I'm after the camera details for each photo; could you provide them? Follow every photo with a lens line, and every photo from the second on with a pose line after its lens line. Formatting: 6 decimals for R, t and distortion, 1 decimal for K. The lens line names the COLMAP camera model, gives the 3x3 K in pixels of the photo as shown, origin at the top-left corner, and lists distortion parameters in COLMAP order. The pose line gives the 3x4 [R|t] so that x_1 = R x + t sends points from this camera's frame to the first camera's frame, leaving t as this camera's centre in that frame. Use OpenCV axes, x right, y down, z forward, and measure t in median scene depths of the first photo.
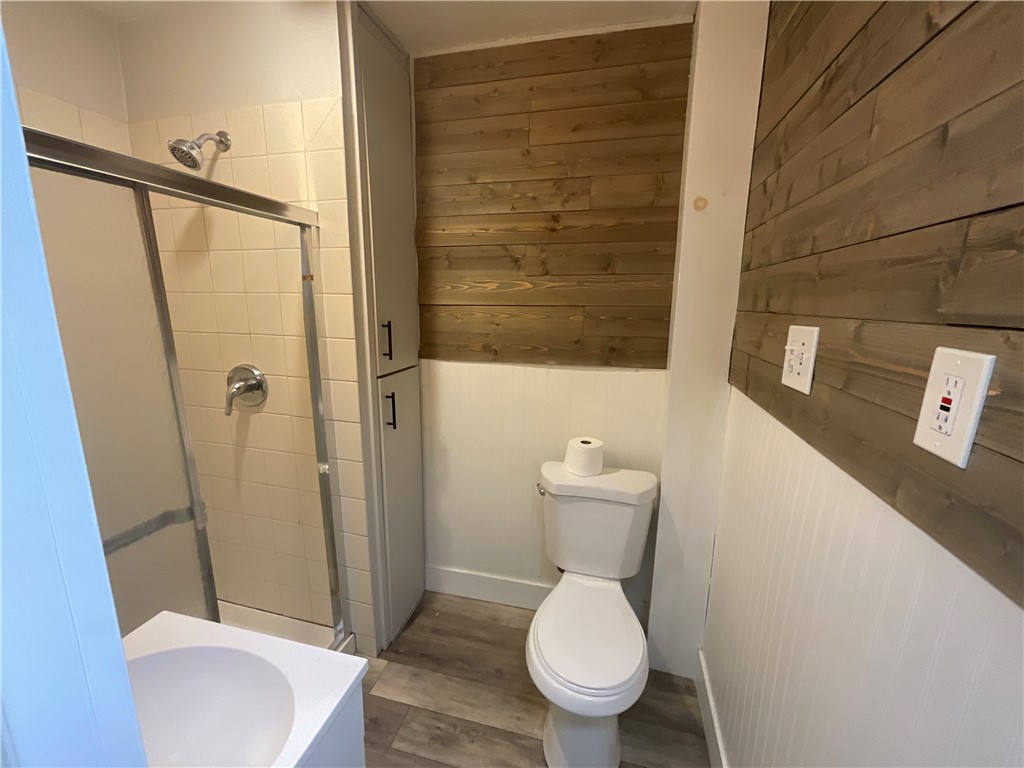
lens RADIAL K [[415.6, 0, 514.8], [0, 415.6, 387.2], [0, 0, 1]] dist [-0.000982, 0.000243]
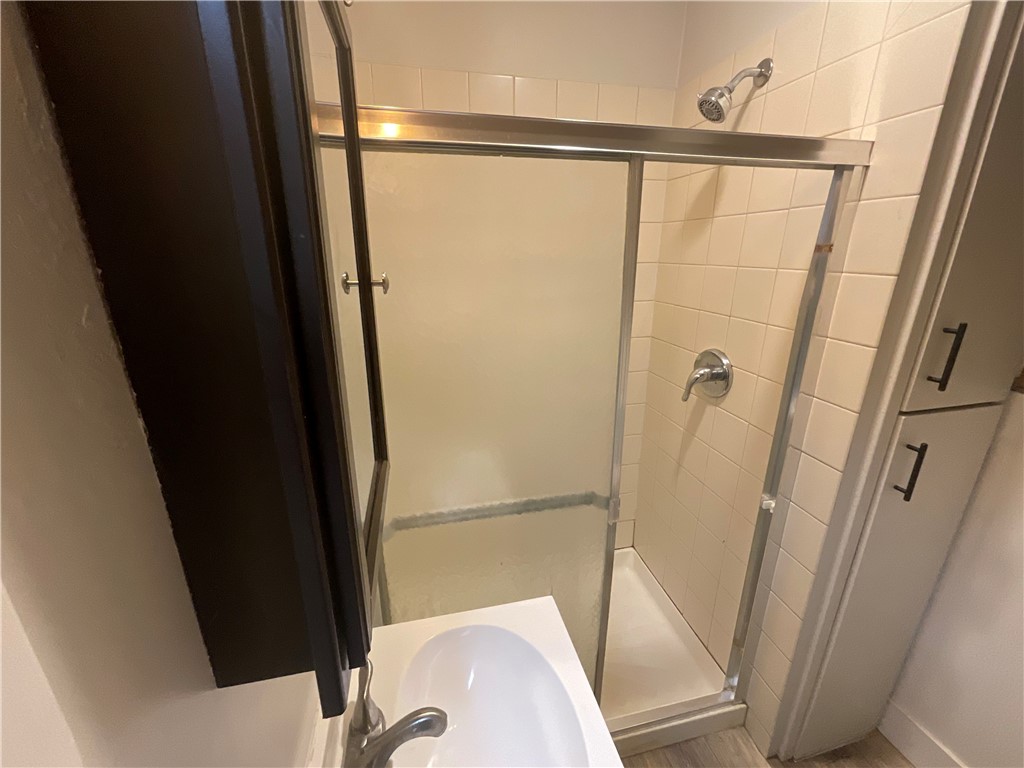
lens RADIAL K [[415.6, 0, 509.8], [0, 415.6, 385.7], [0, 0, 1]] dist [-0.000982, 0.000243]
pose [[0.450711, 0.258459, -0.854434, -0.082641], [-0.175432, 0.964148, 0.199106, -0.084156], [0.875262, 0.060156, 0.479894, 0.215831]]
